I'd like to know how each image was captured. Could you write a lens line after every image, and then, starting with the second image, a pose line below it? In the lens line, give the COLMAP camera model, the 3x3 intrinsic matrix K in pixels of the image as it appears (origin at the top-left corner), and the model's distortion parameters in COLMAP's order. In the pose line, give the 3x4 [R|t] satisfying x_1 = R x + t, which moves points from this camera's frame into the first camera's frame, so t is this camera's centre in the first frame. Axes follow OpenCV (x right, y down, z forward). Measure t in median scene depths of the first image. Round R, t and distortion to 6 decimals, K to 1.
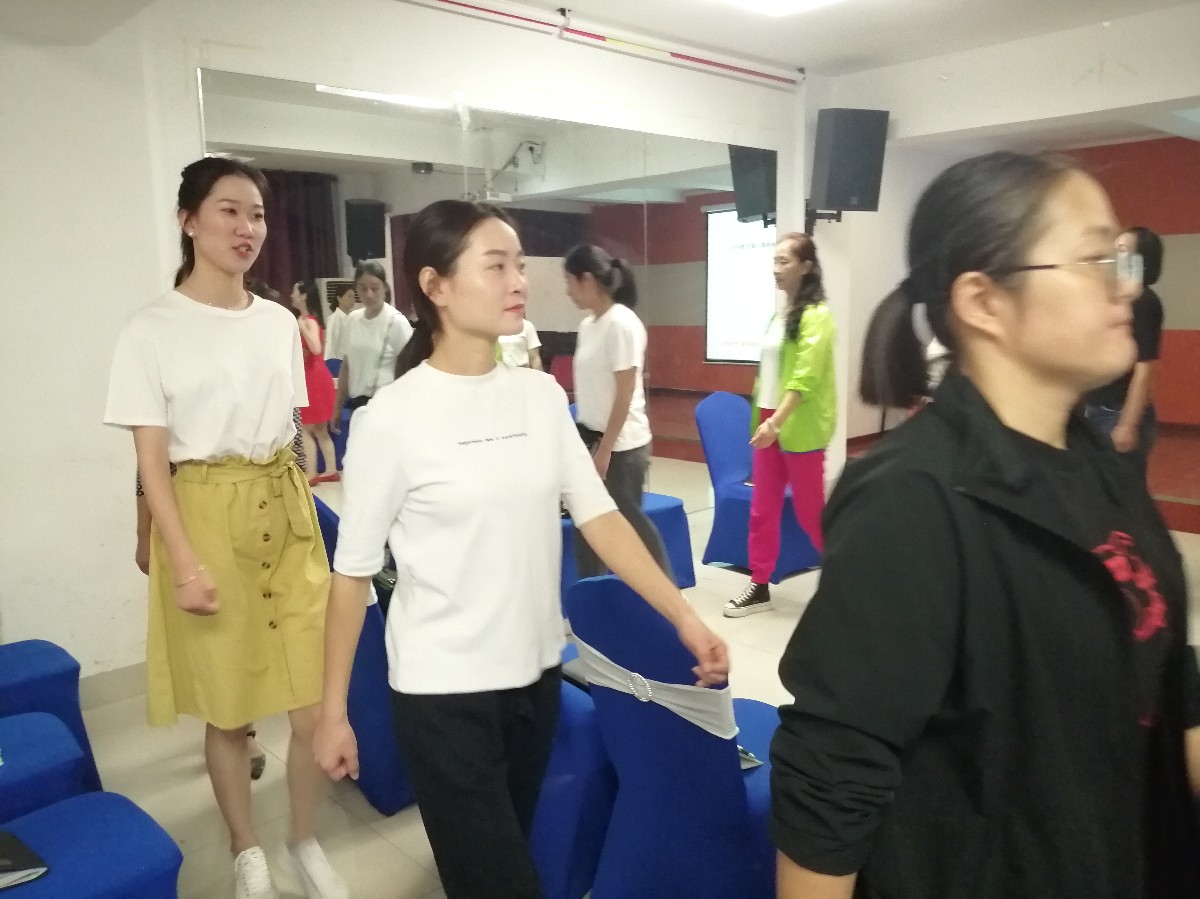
lens RADIAL K [[958.6, 0, 600.4], [0, 958.6, 444.9], [0, 0, 1]] dist [0.028001, -0.053235]
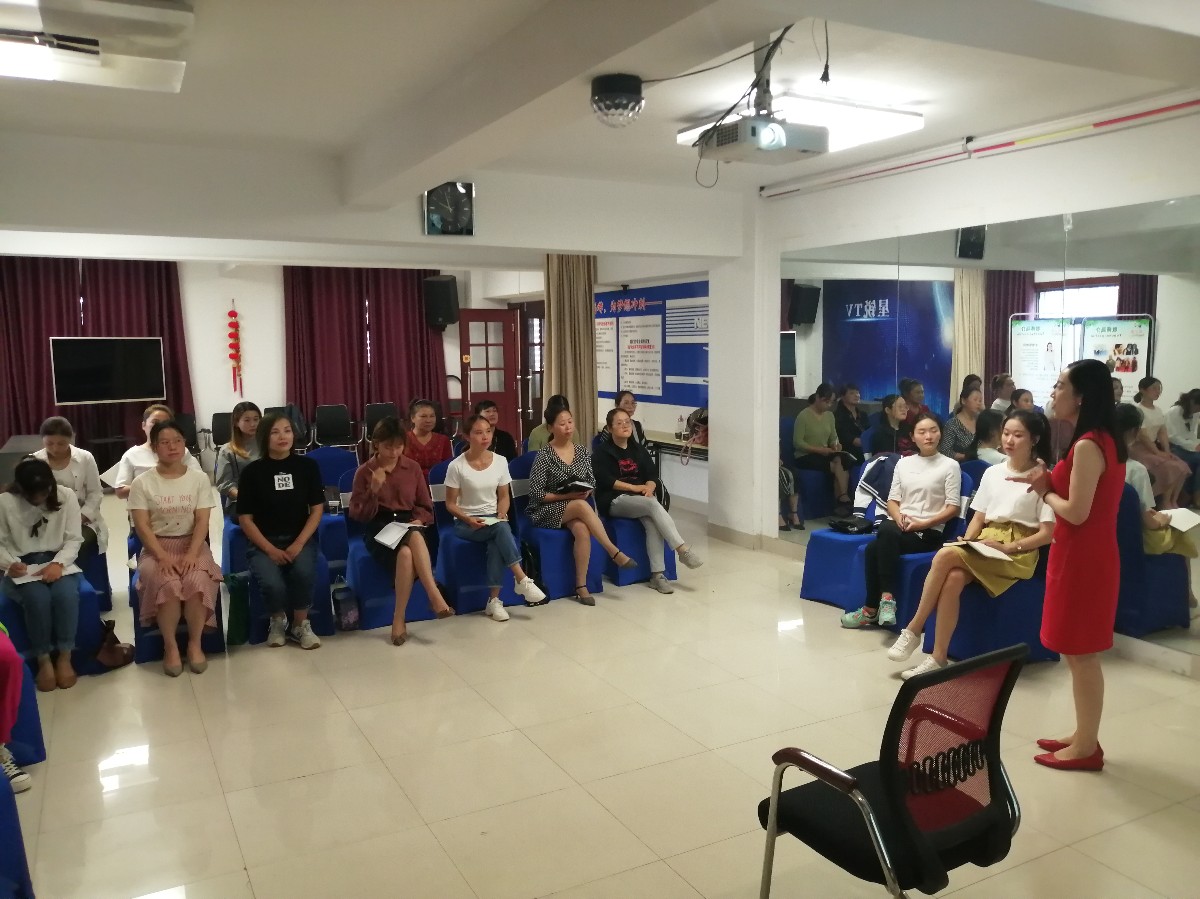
lens RADIAL K [[958.6, 0, 605.4], [0, 958.6, 452.2], [0, 0, 1]] dist [0.028001, -0.053235]
pose [[-0.269954, 0.129843, -0.954078, 0.981357], [-0.135382, 0.975905, 0.171119, -0.165946], [0.953308, 0.175360, -0.245871, 0.720742]]
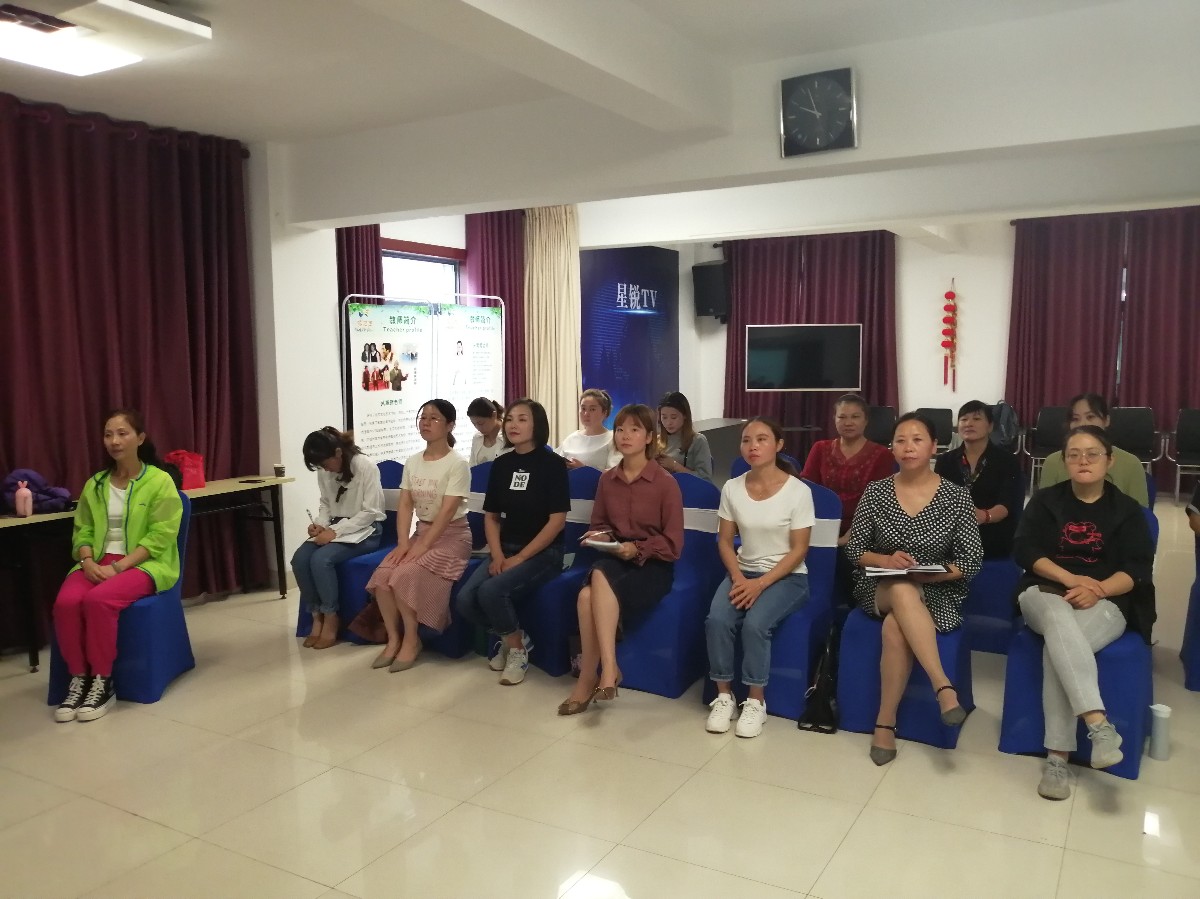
lens RADIAL K [[958.6, 0, 604.0], [0, 958.6, 452.7], [0, 0, 1]] dist [0.028001, -0.053235]
pose [[-0.959848, 0.058161, -0.274426, 0.353066], [-0.014974, 0.966254, 0.257156, -0.160877], [0.280122, 0.250940, -0.926586, 0.930035]]
